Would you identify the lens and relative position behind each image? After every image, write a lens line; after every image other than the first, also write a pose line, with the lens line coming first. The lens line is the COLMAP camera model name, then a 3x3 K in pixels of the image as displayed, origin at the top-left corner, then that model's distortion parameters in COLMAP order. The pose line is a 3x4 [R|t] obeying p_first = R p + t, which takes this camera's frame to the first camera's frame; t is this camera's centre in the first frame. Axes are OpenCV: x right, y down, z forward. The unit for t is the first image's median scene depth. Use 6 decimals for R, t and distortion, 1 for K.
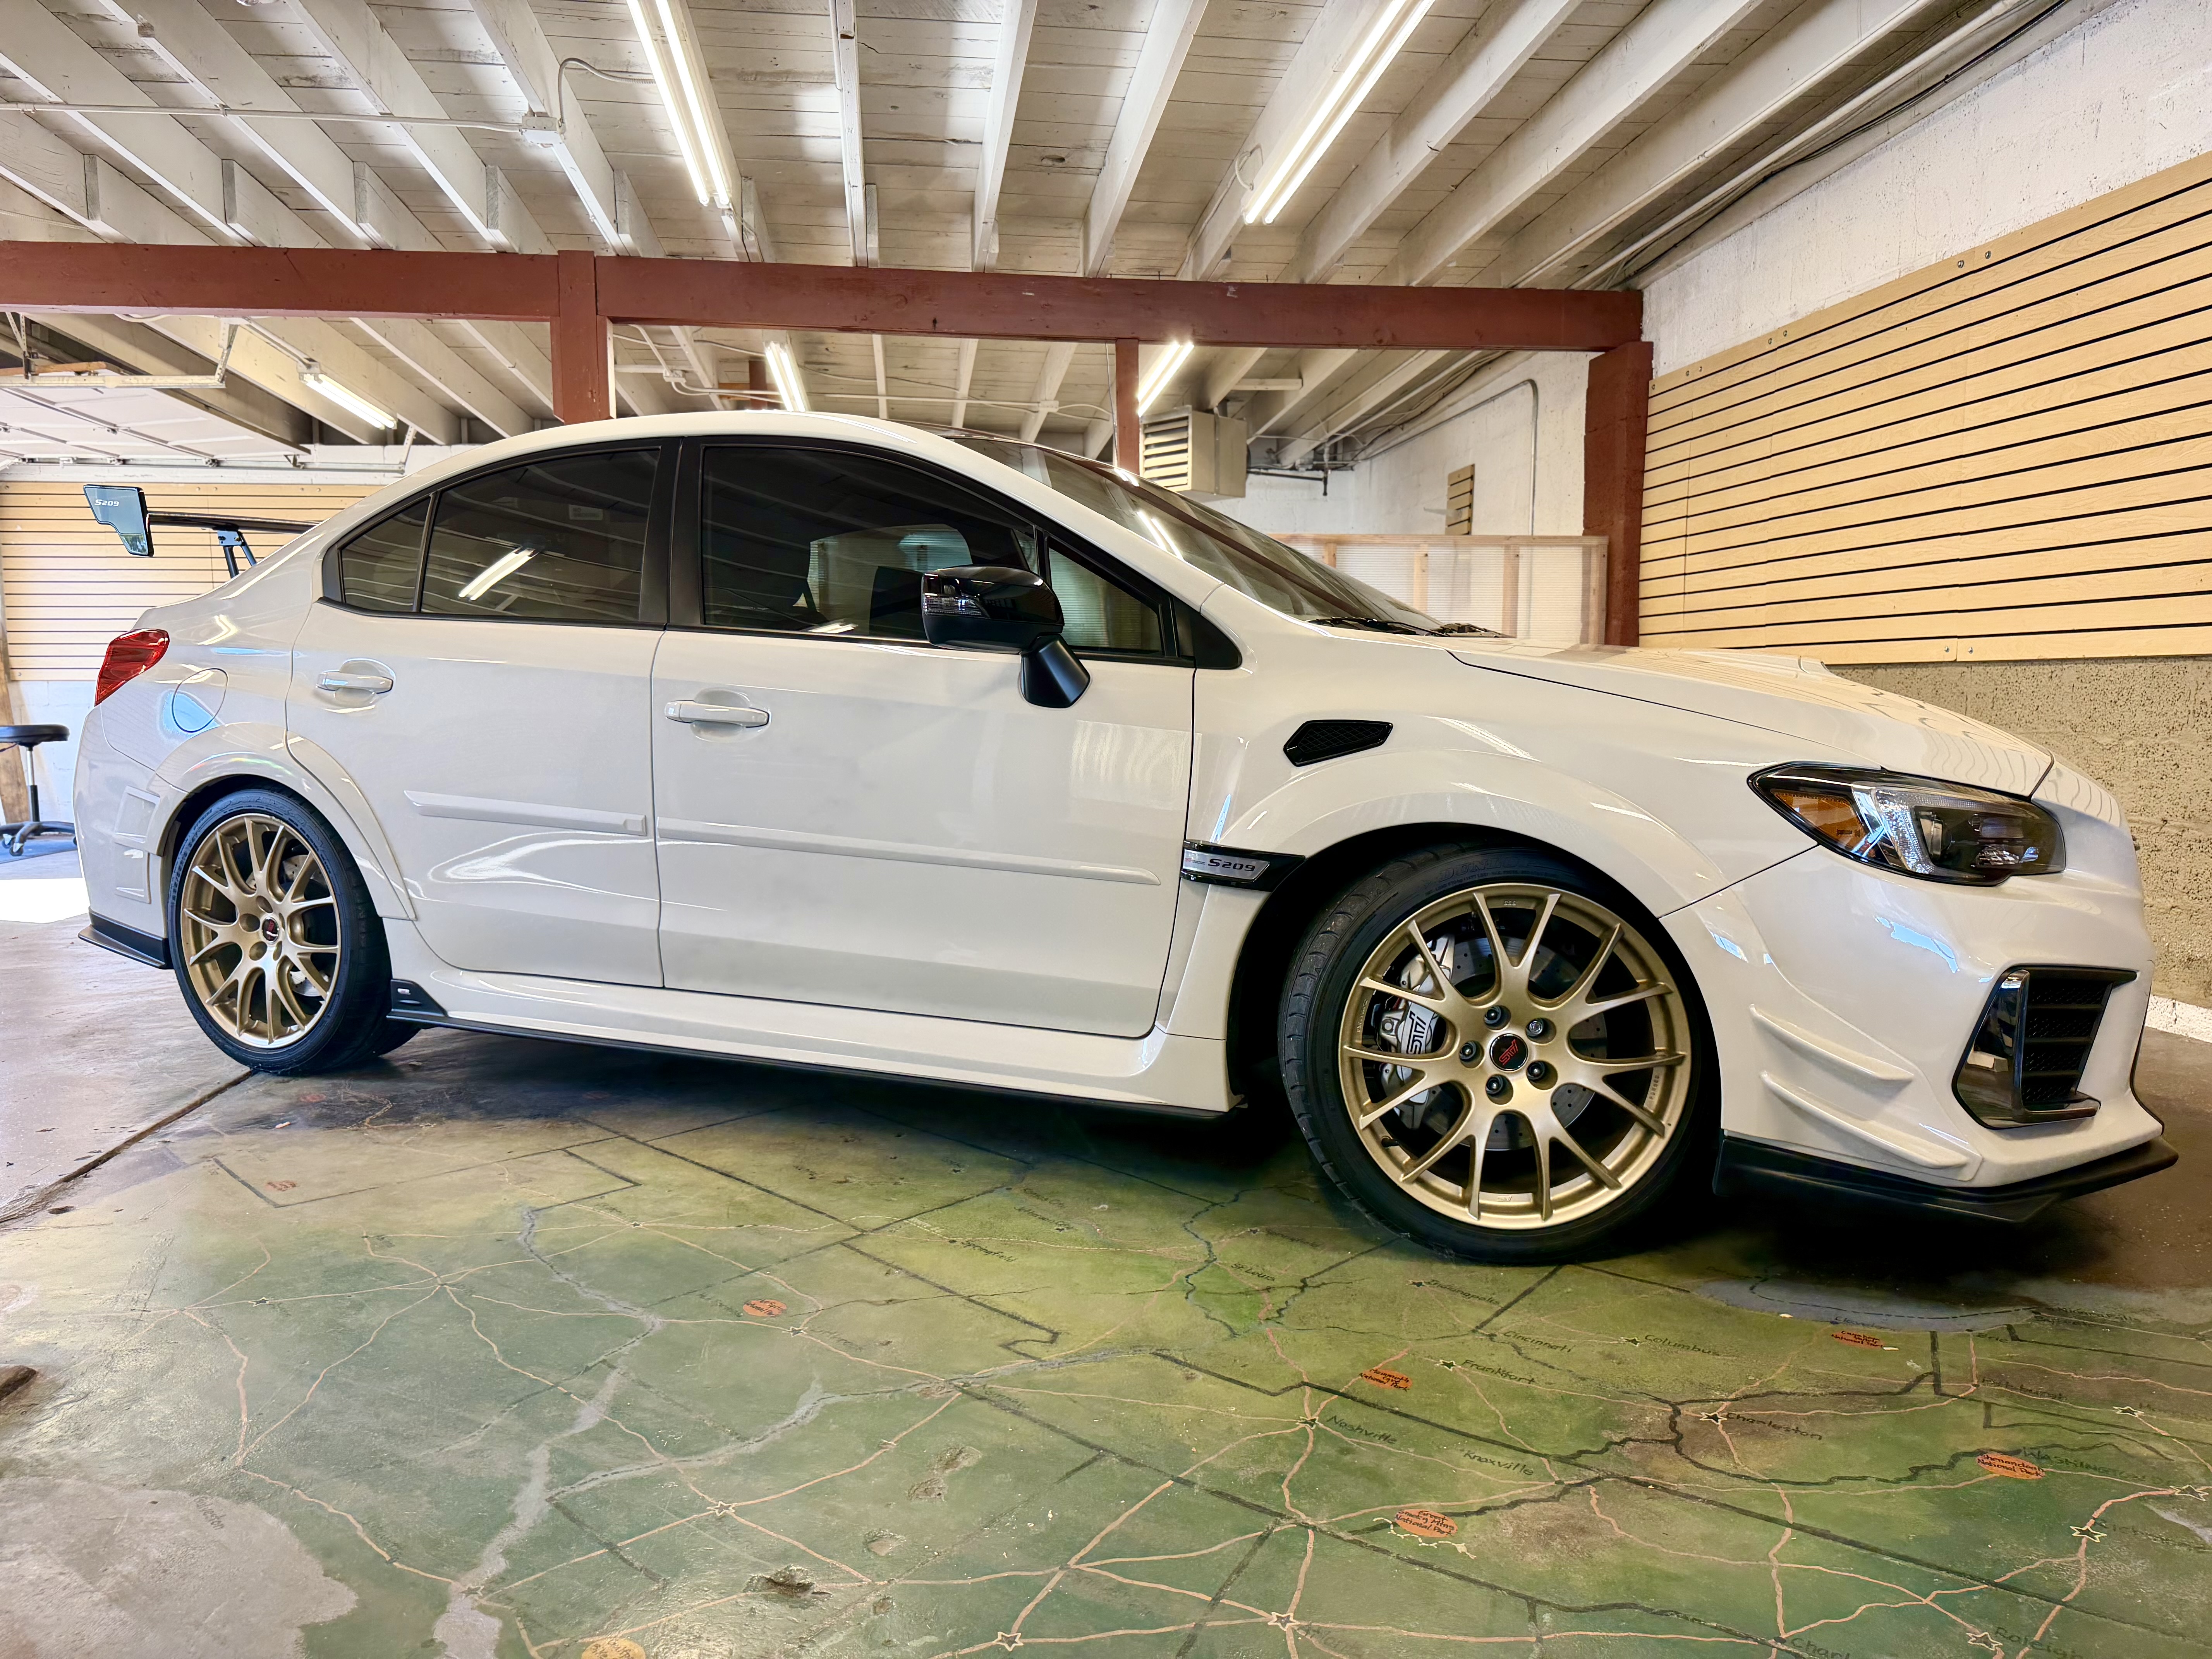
lens RADIAL K [[1544.6, 0, 1107.9], [0, 1544.6, 842.0], [0, 0, 1]] dist [0.035208, -0.026146]
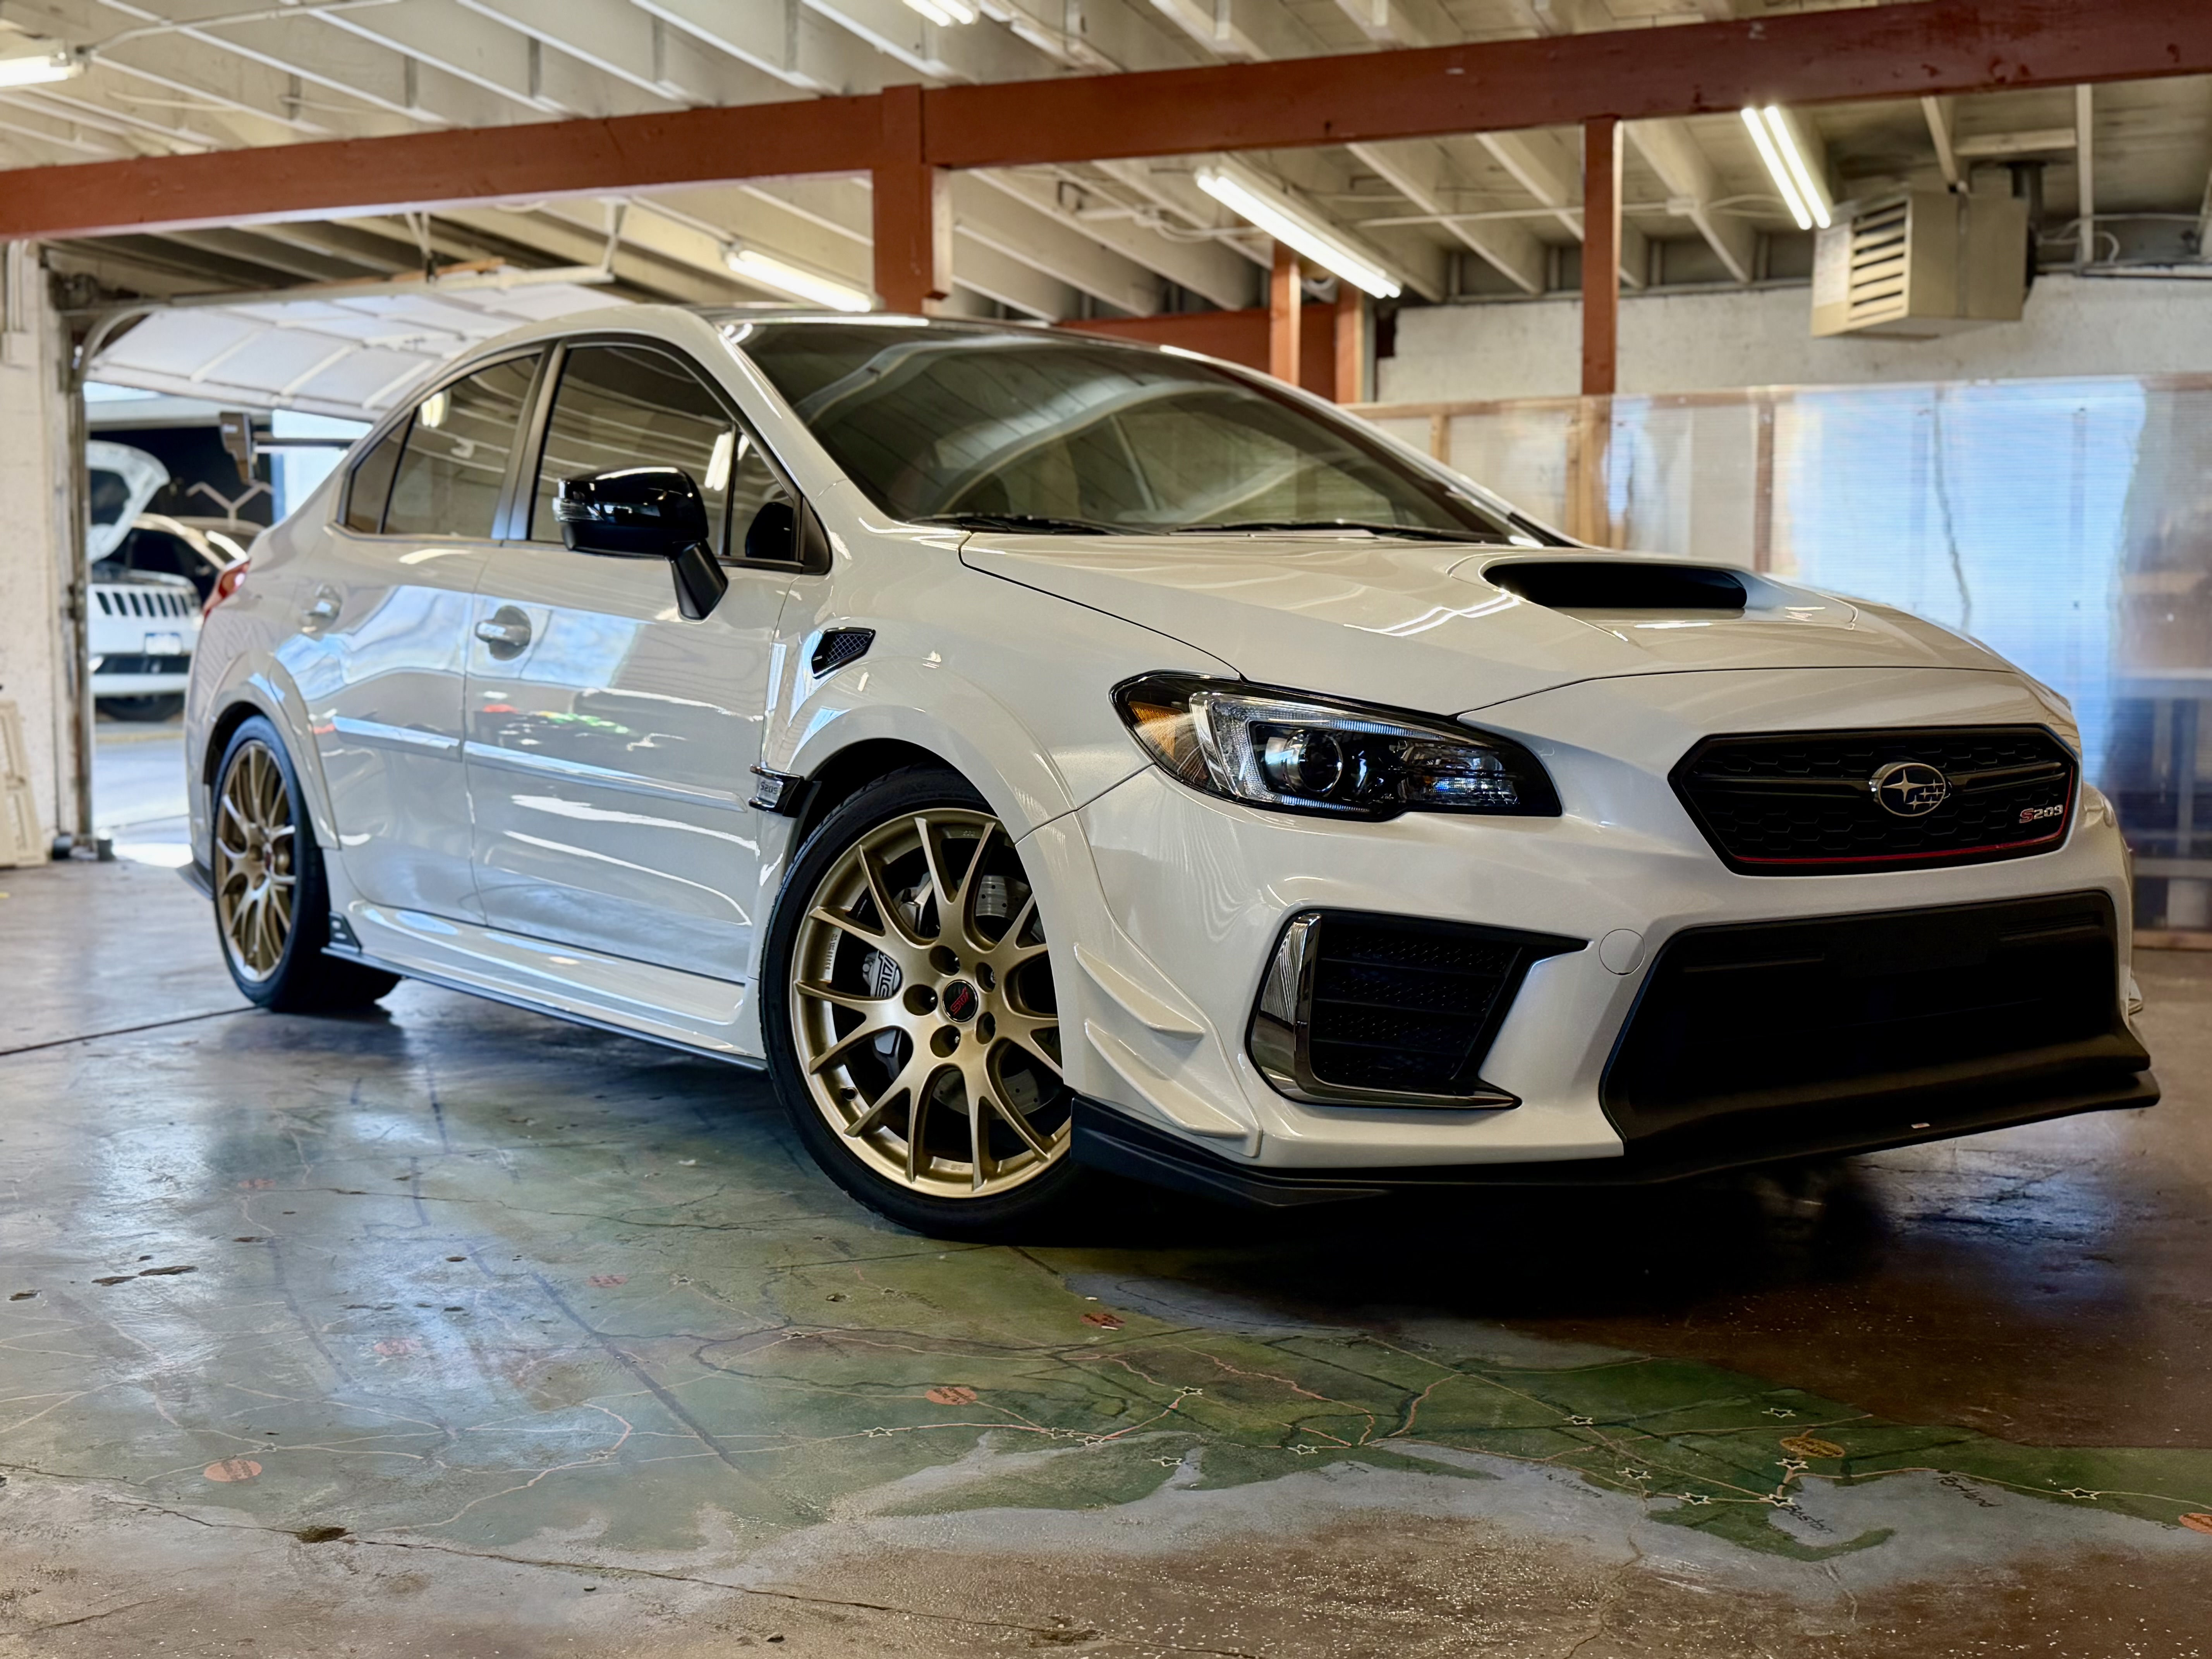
lens RADIAL K [[2485.6, 0, 1104.4], [0, 2485.6, 825.8], [0, 0, 1]] dist [0.131549, 0.000000]
pose [[0.882743, 0.033888, -0.468633, 0.956882], [-0.048131, 0.998671, -0.018447, 0.055897], [0.467384, 0.038840, 0.883201, -0.217151]]
